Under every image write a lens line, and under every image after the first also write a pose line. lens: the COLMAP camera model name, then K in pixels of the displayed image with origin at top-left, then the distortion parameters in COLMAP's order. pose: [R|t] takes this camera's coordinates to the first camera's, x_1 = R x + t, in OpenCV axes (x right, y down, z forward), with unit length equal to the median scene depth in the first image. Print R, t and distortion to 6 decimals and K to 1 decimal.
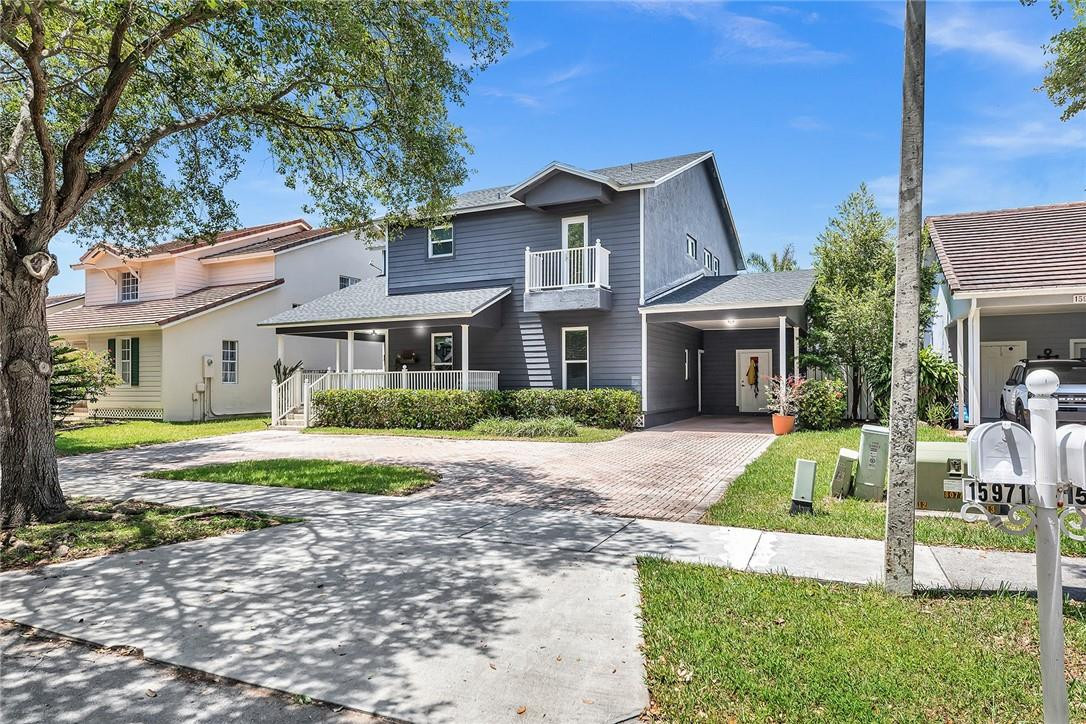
lens RADIAL K [[643.7, 0, 537.6], [0, 643.7, 368.0], [0, 0, 1]] dist [-0.001379, -0.001066]
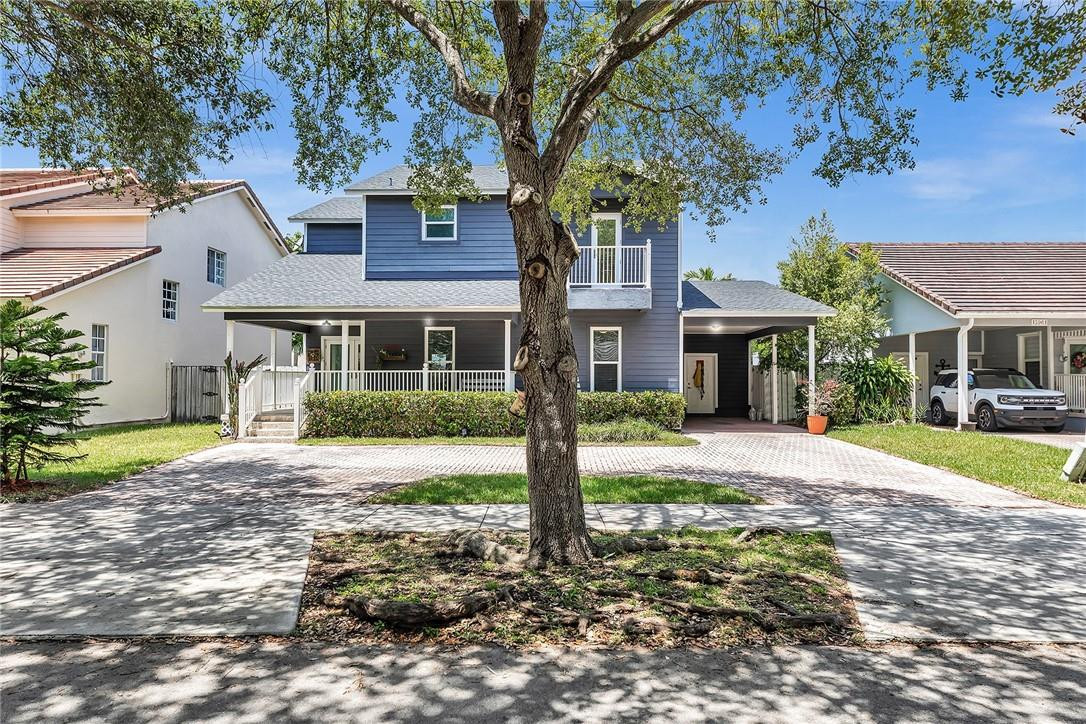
lens RADIAL K [[672.2, 0, 543.1], [0, 672.2, 365.8], [0, 0, 1]] dist [0.003953, -0.002322]
pose [[0.917728, 0.016158, 0.396881, -0.419243], [-0.015866, 0.999866, -0.004018, 0.000176], [-0.396893, -0.002609, 0.917861, 0.109345]]
